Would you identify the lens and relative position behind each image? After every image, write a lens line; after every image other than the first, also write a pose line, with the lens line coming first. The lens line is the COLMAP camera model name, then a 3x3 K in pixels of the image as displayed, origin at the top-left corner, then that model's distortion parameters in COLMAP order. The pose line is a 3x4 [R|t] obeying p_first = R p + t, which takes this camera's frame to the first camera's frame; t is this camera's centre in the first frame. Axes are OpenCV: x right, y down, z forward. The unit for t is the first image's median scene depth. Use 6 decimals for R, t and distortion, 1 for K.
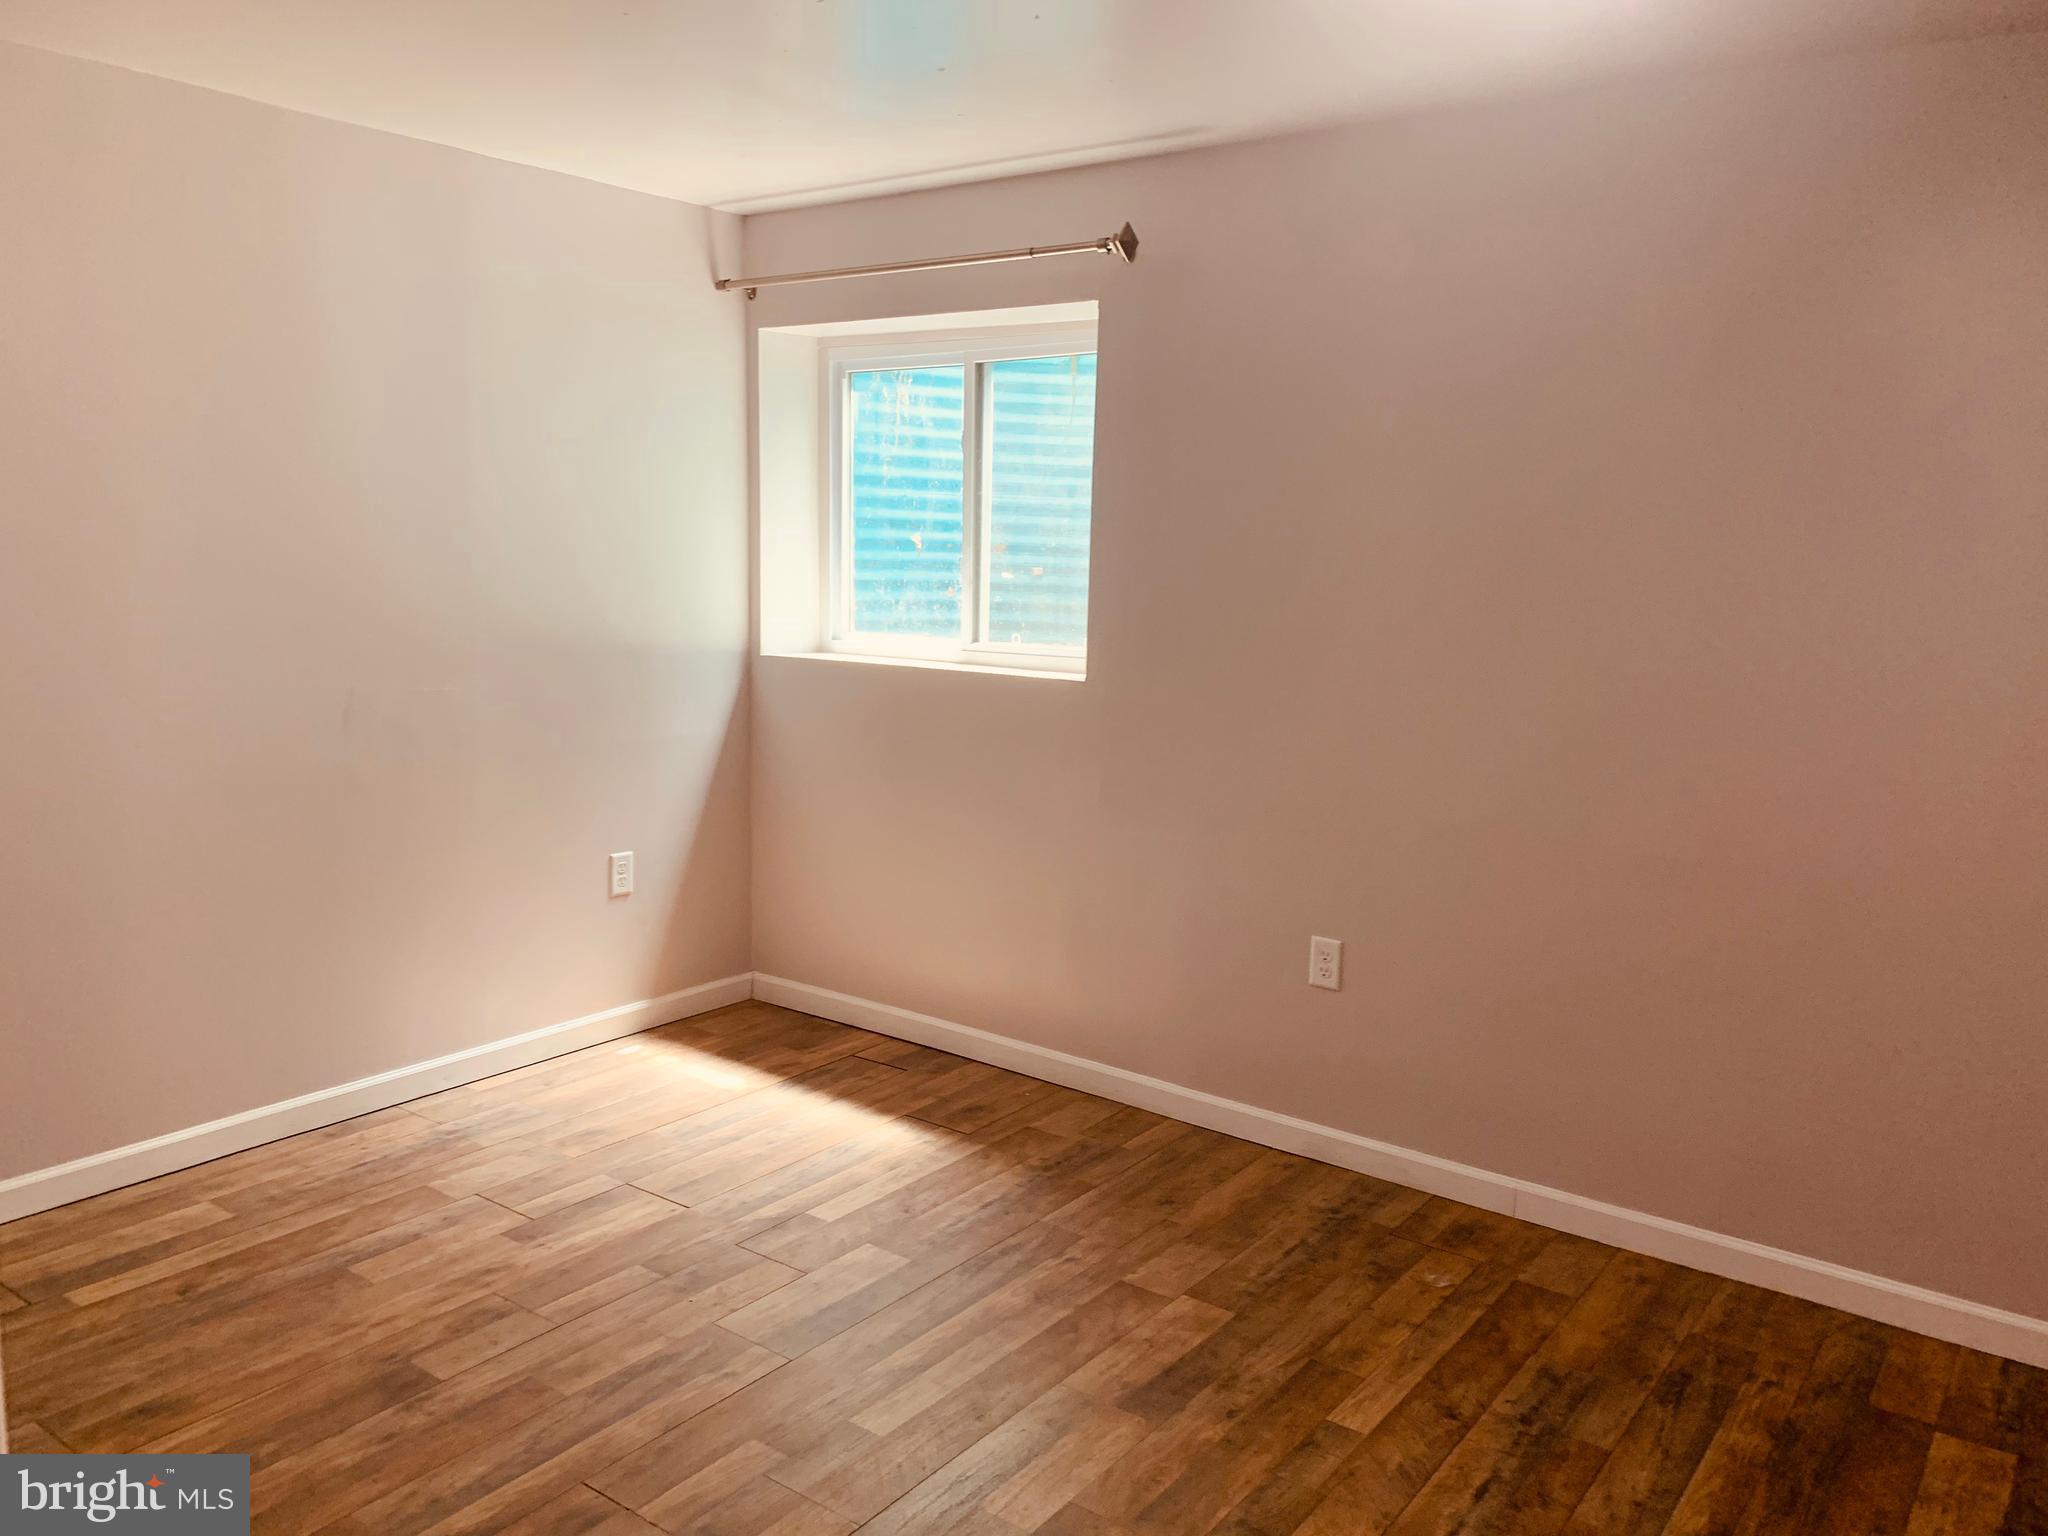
lens RADIAL K [[1590.9, 0, 1023.4], [0, 1590.9, 768.1], [0, 0, 1]] dist [0.062262, -0.058329]
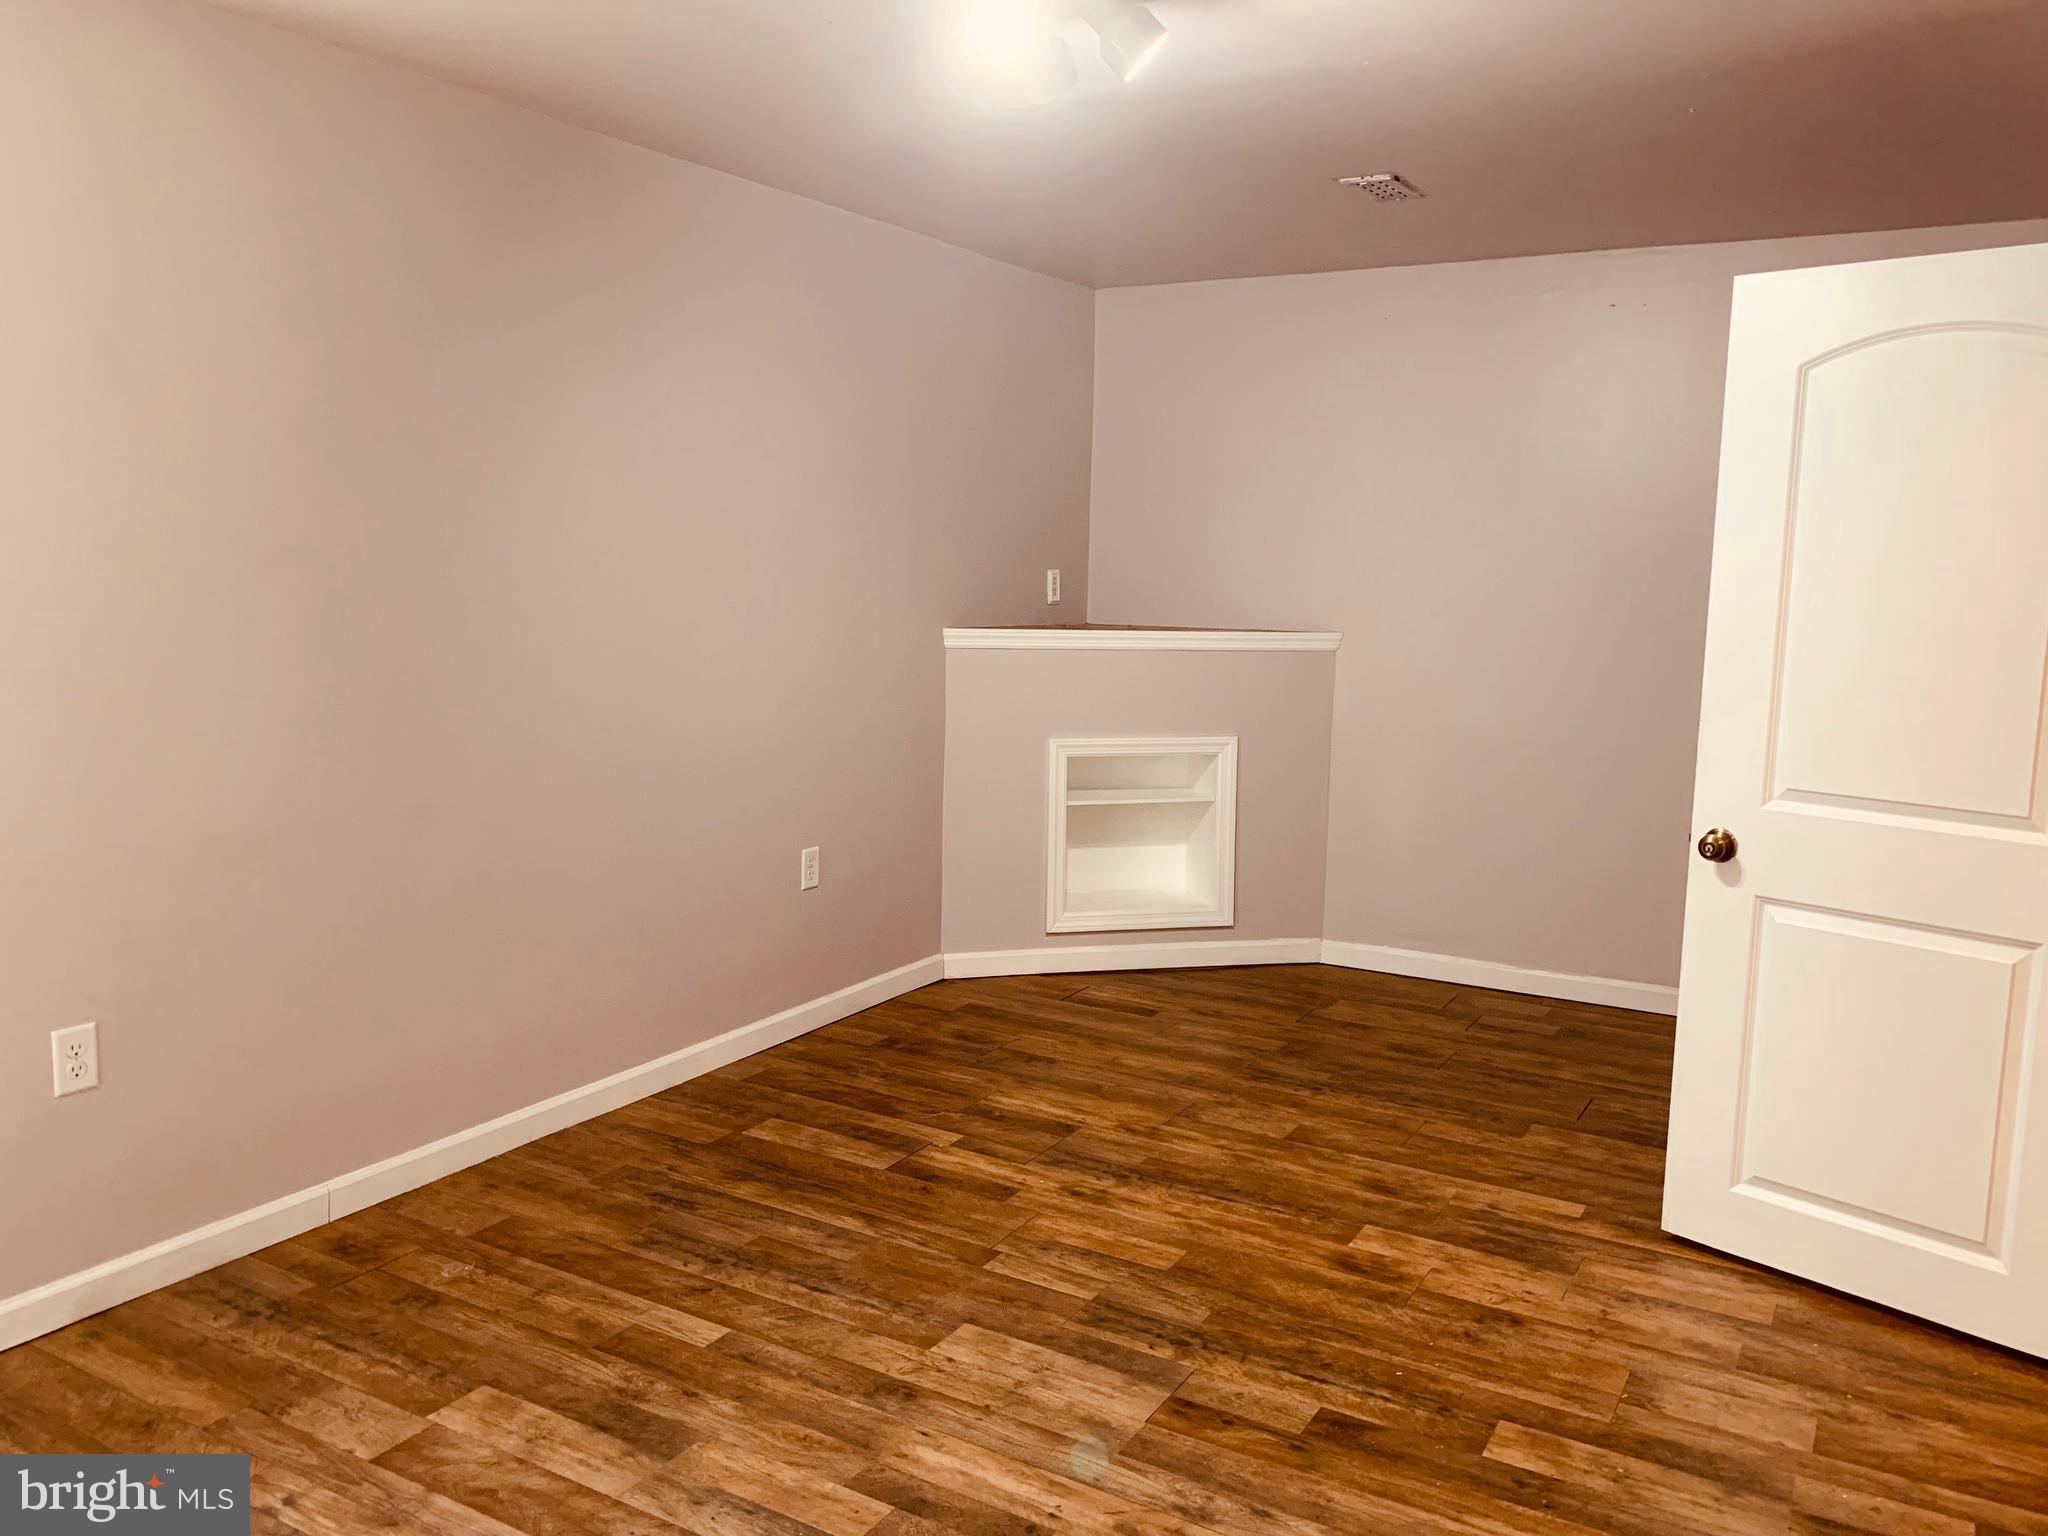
lens RADIAL K [[1590.9, 0, 1028.9], [0, 1590.9, 735.4], [0, 0, 1]] dist [0.062262, -0.058329]
pose [[-0.094077, -0.146480, 0.984730, -0.761114], [0.127368, 0.979218, 0.157828, -0.119045], [-0.987384, 0.140271, -0.073465, 0.761045]]
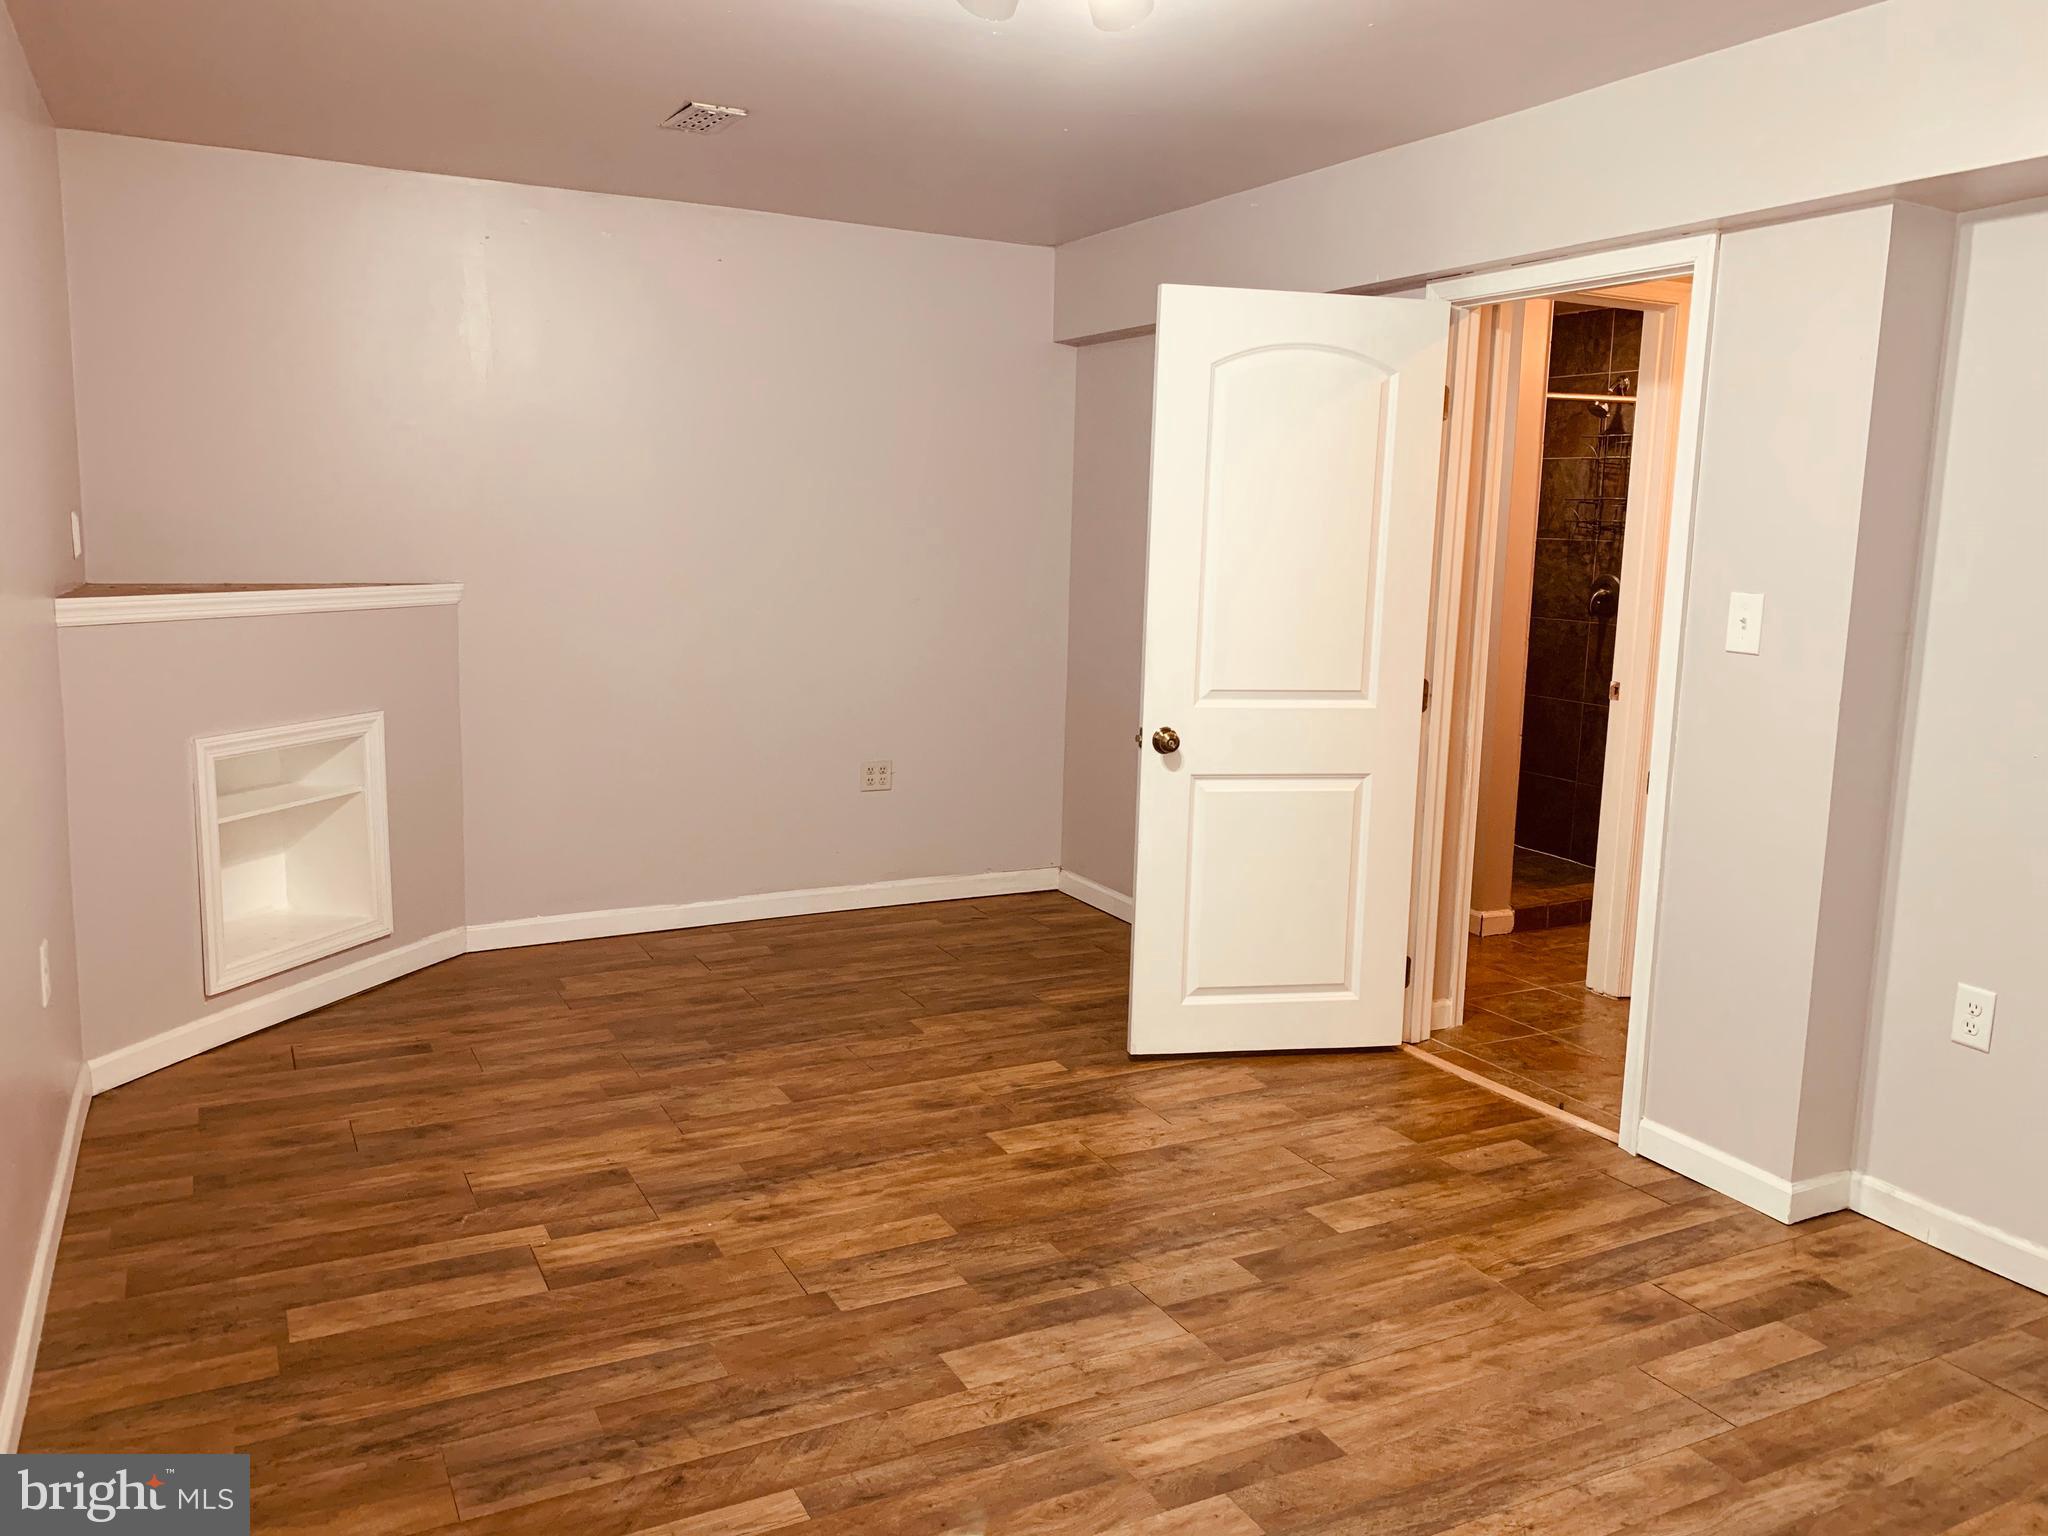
lens RADIAL K [[1590.9, 0, 1044.3], [0, 1590.9, 732.3], [0, 0, 1]] dist [0.062262, -0.058329]
pose [[-0.894480, -0.110093, 0.433342, -0.224713], [0.017162, 0.960042, 0.279329, -0.206055], [-0.446779, 0.257291, -0.856849, 1.463700]]
